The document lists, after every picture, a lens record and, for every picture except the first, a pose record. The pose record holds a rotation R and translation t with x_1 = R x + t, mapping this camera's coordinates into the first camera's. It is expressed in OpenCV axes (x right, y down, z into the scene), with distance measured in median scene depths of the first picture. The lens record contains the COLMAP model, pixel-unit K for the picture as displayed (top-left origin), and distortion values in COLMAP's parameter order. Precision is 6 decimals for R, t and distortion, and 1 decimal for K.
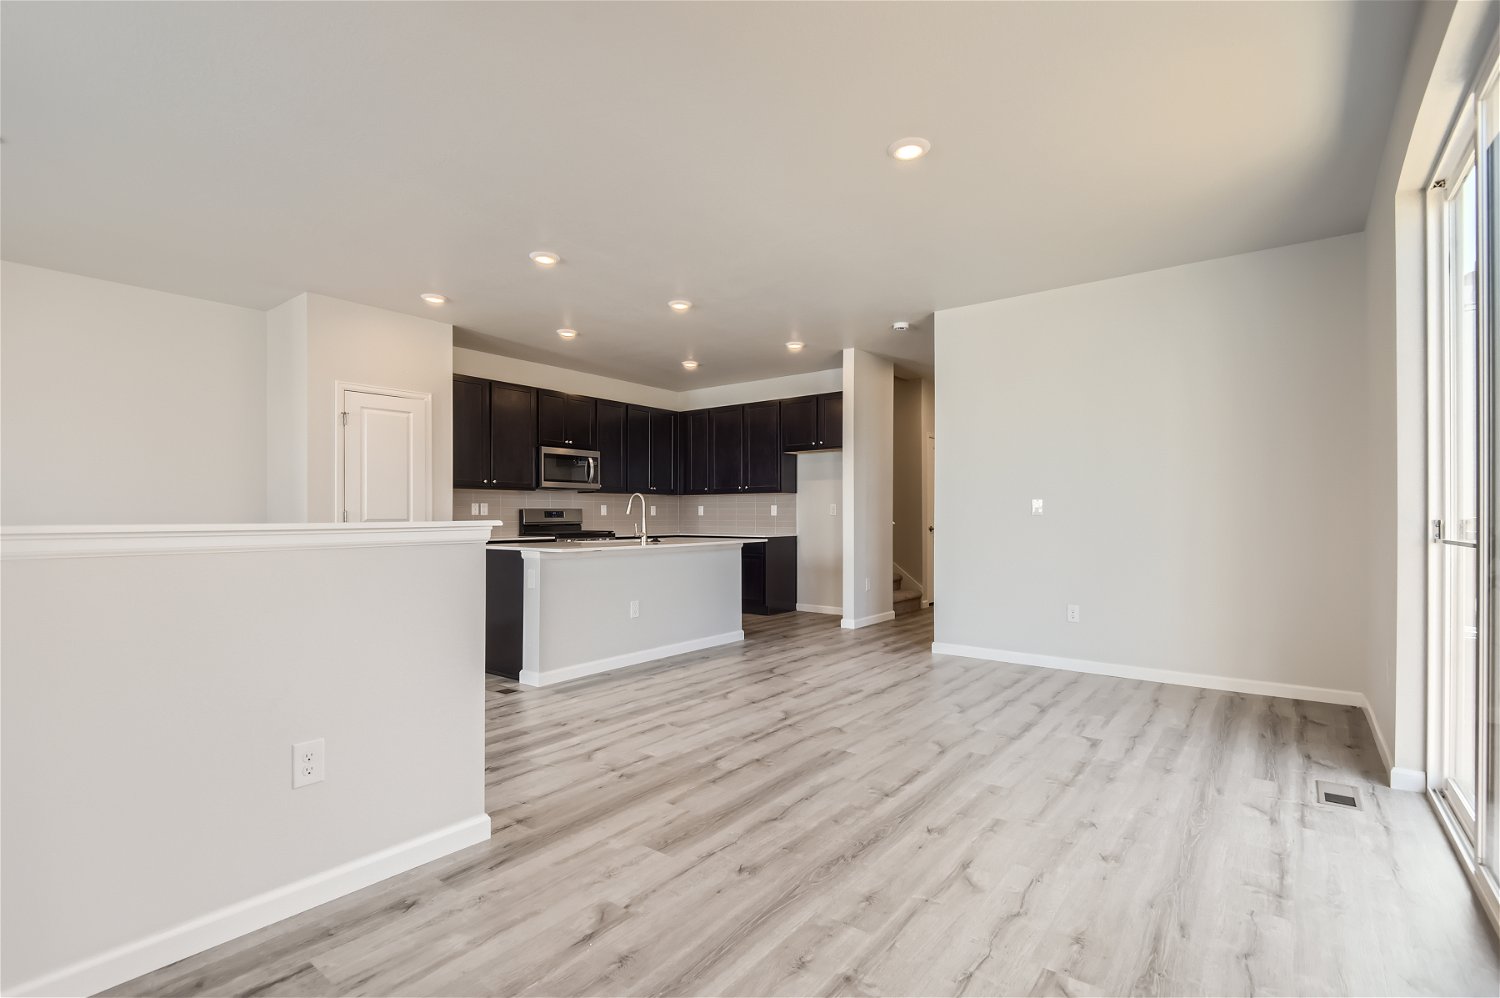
lens RADIAL K [[700.4, 0, 748.3], [0, 700.4, 513.7], [0, 0, 1]] dist [0.017811, -0.000082]
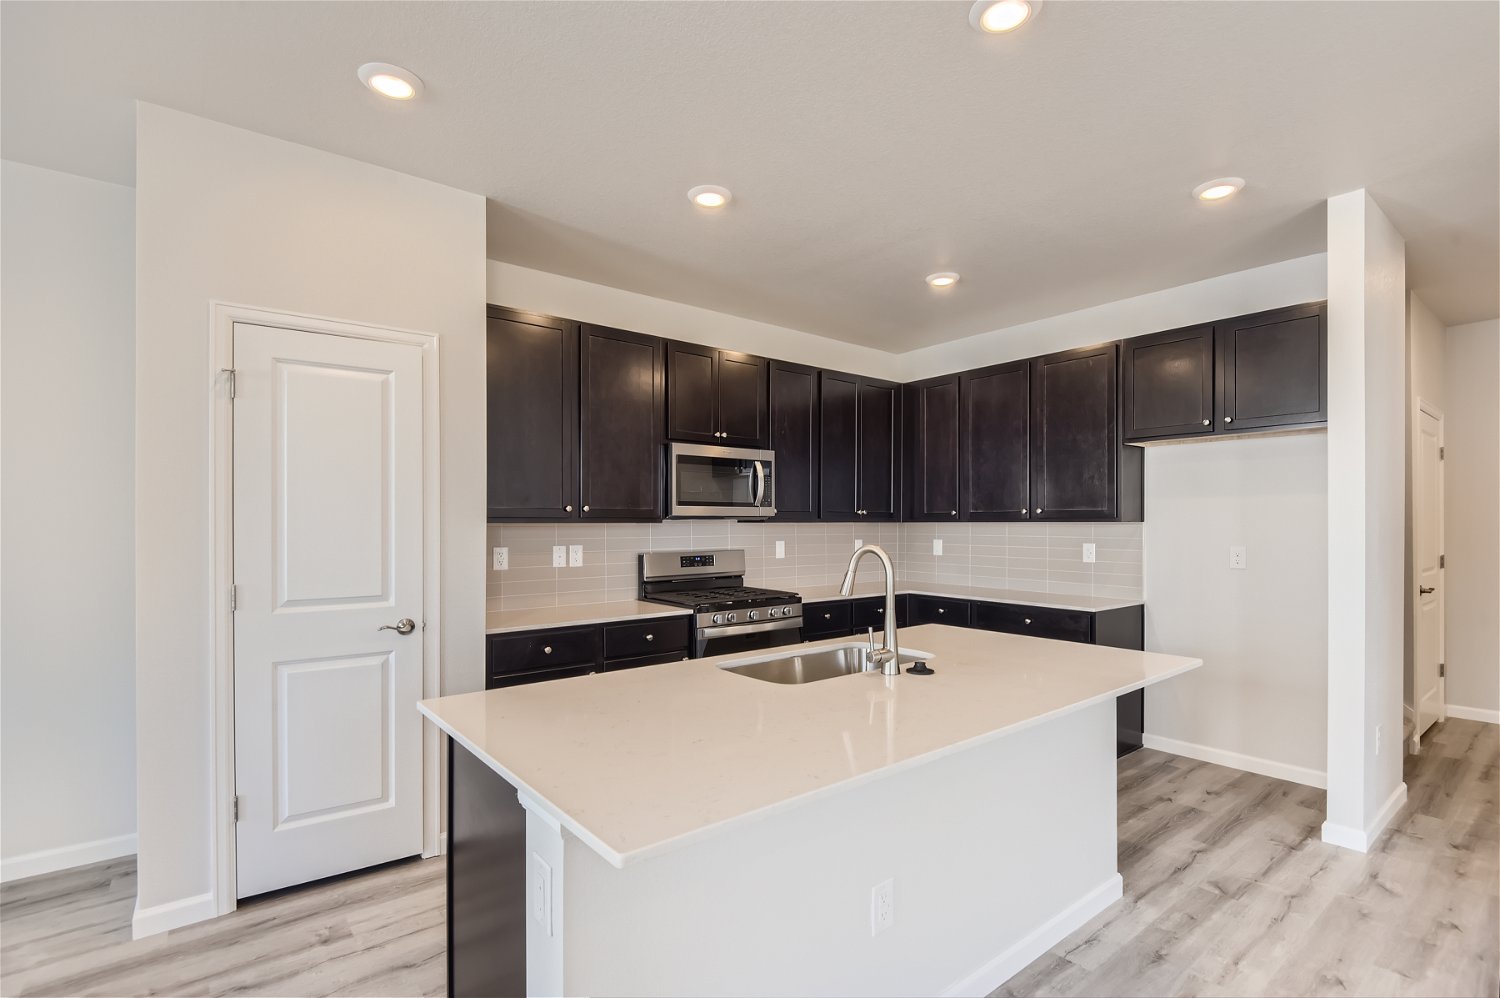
lens RADIAL K [[690.0, 0, 754.1], [0, 690.0, 526.7], [0, 0, 1]] dist [-0.014008, 0.000333]
pose [[0.973409, 0.000151, -0.229074, -0.100744], [0.001887, 0.999961, 0.008677, -0.032139], [0.229066, -0.008878, 0.973370, 0.456557]]
